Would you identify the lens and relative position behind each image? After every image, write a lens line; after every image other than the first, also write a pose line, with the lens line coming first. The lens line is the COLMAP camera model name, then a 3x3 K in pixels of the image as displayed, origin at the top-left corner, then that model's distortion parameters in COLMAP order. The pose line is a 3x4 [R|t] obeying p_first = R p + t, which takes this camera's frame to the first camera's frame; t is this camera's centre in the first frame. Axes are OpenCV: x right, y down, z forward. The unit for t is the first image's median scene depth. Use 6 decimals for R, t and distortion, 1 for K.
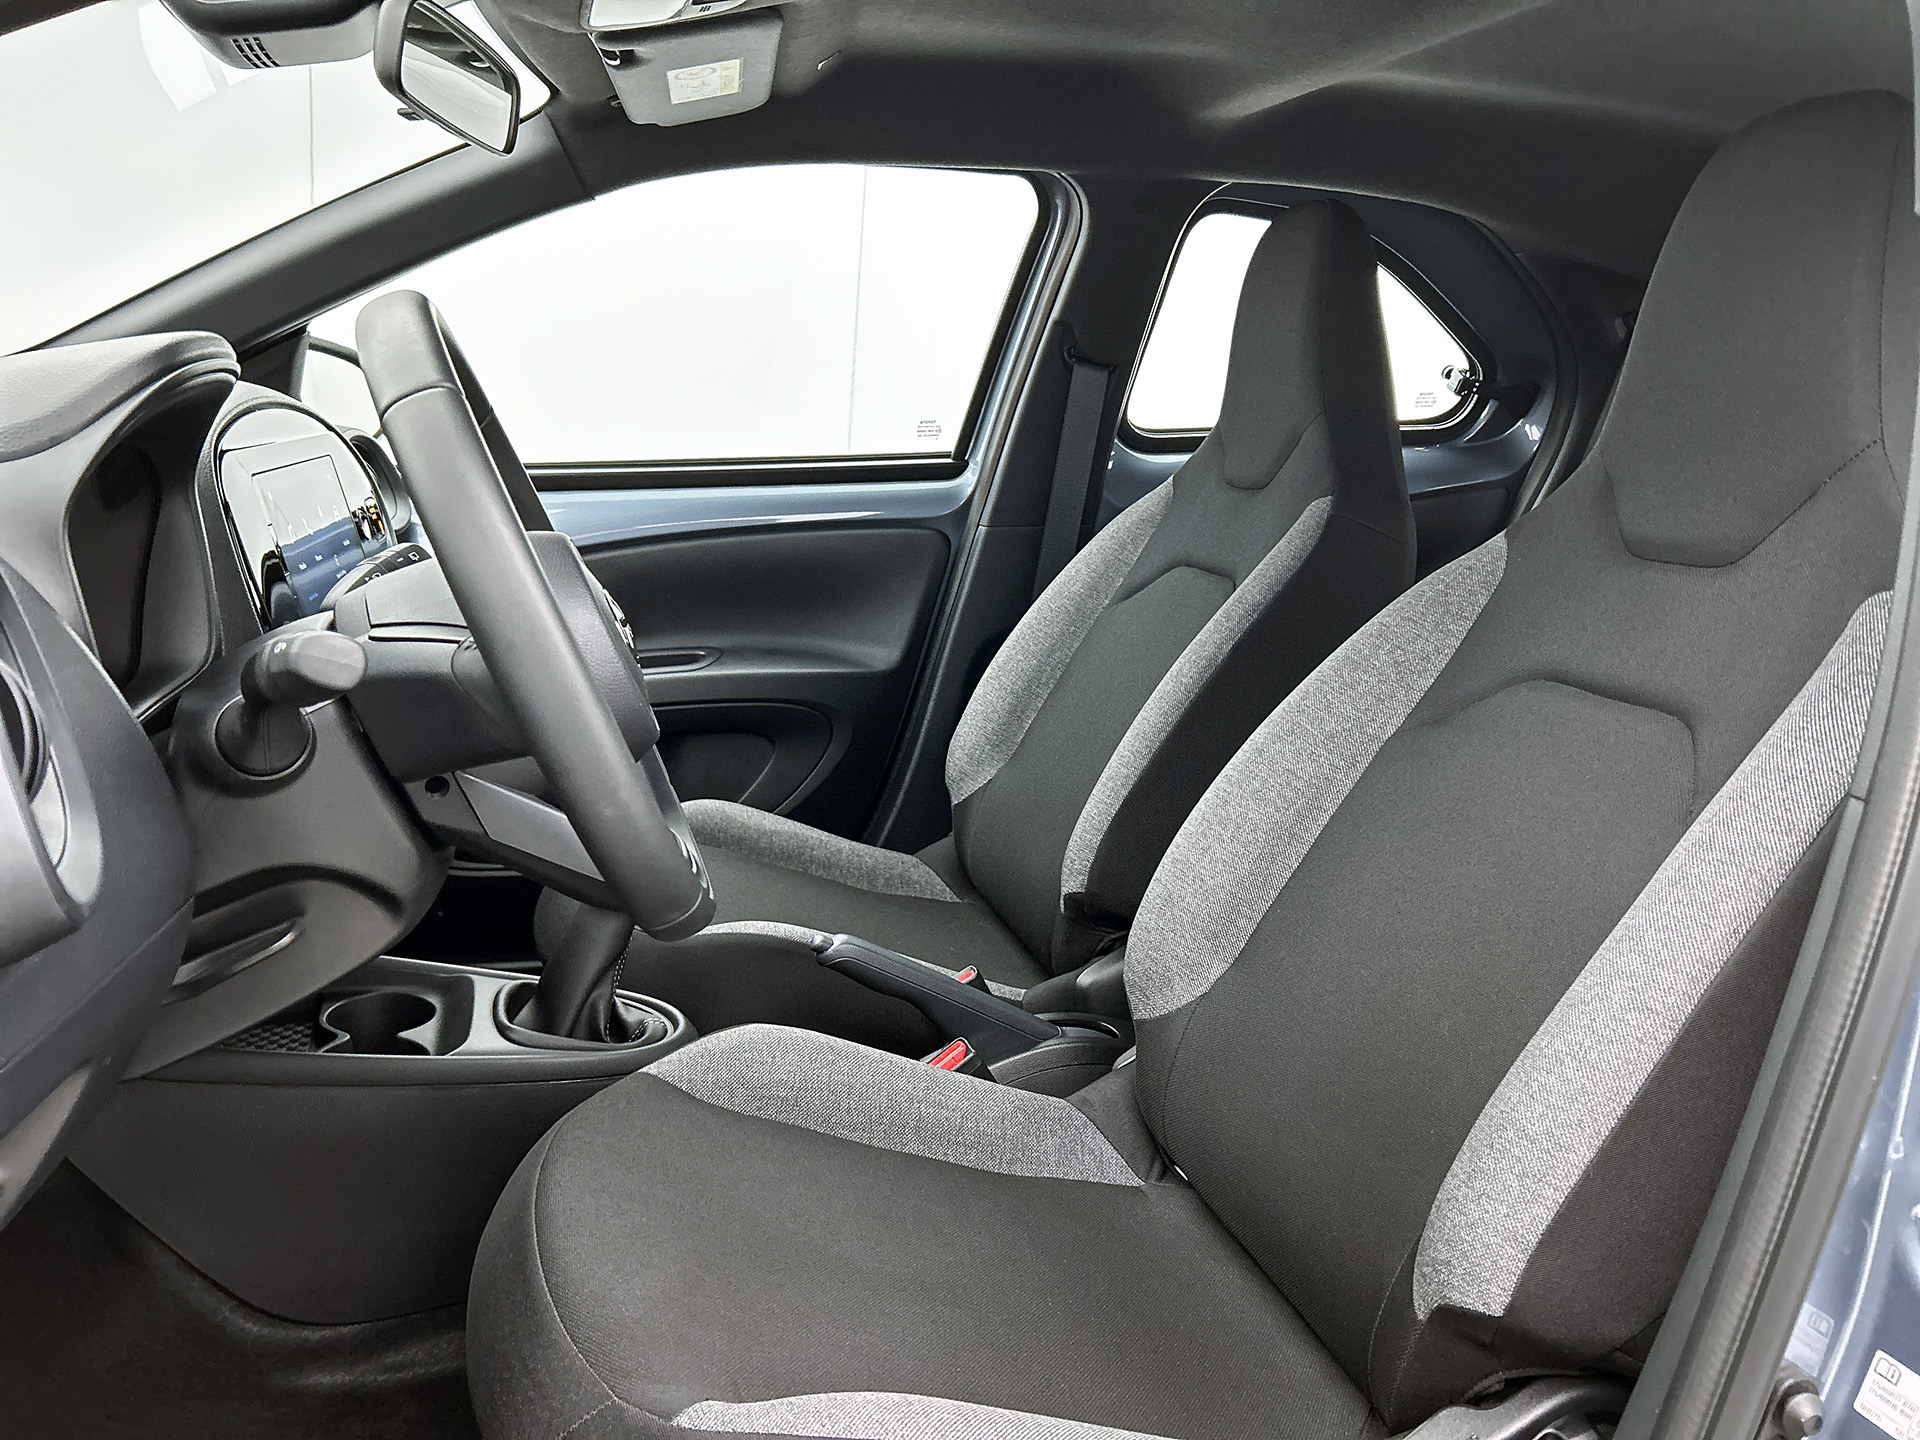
lens RADIAL K [[1430.4, 0, 960.0], [0, 1430.4, 720.0], [0, 0, 1]] dist [0.096727, -0.125280]
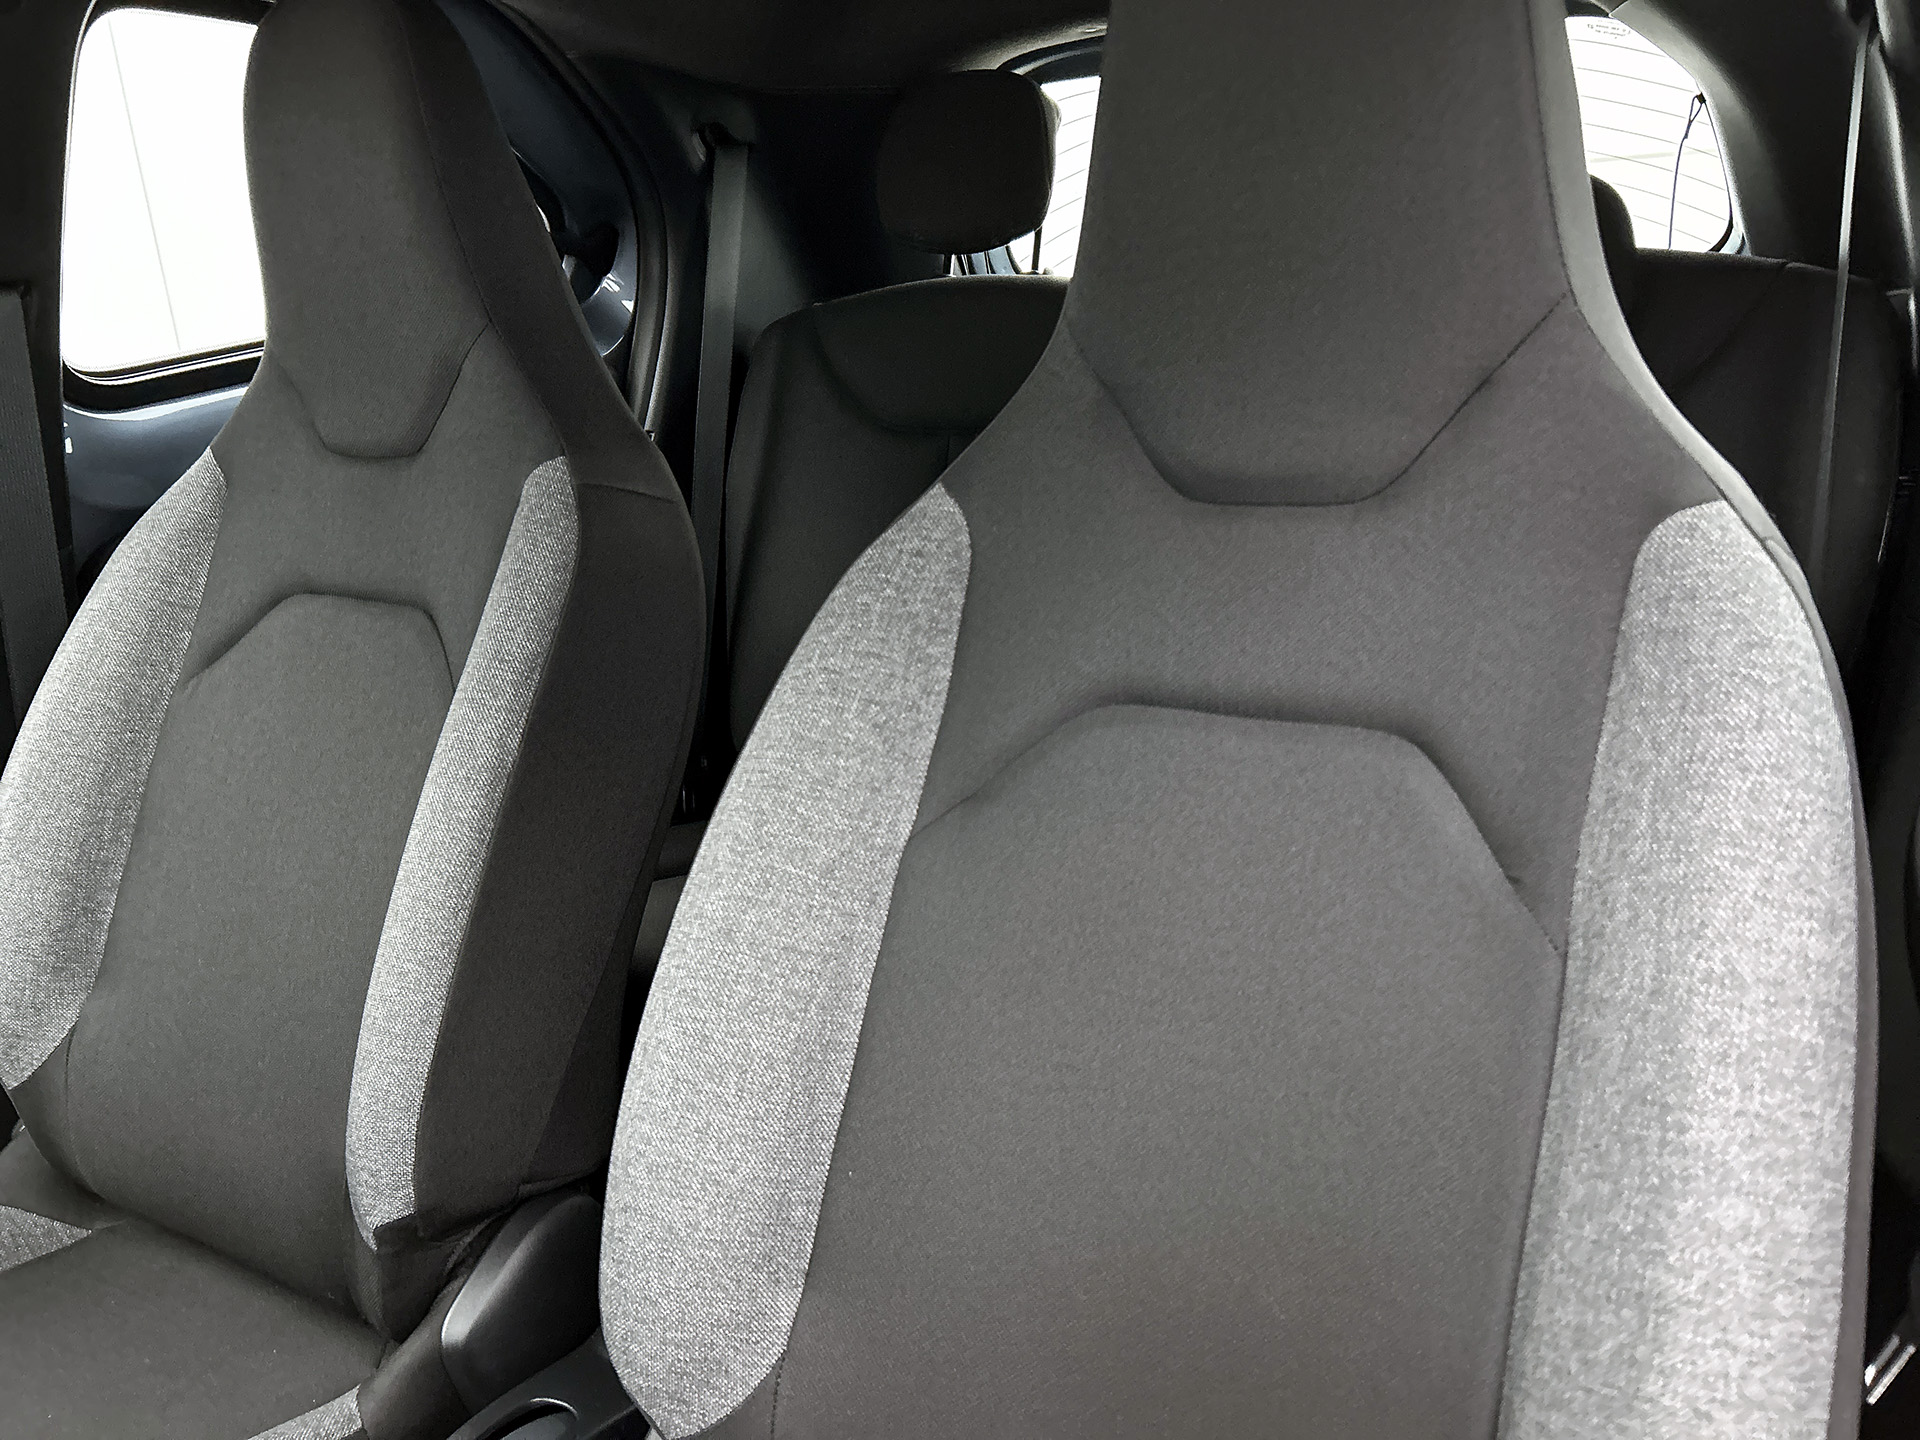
lens RADIAL K [[1430.4, 0, 960.0], [0, 1430.4, 720.0], [0, 0, 1]] dist [0.096727, -0.125280]
pose [[0.723033, -0.327796, 0.608089, -0.055869], [0.254768, 0.944731, 0.206340, -0.162442], [-0.642118, 0.005730, 0.766584, 0.483557]]
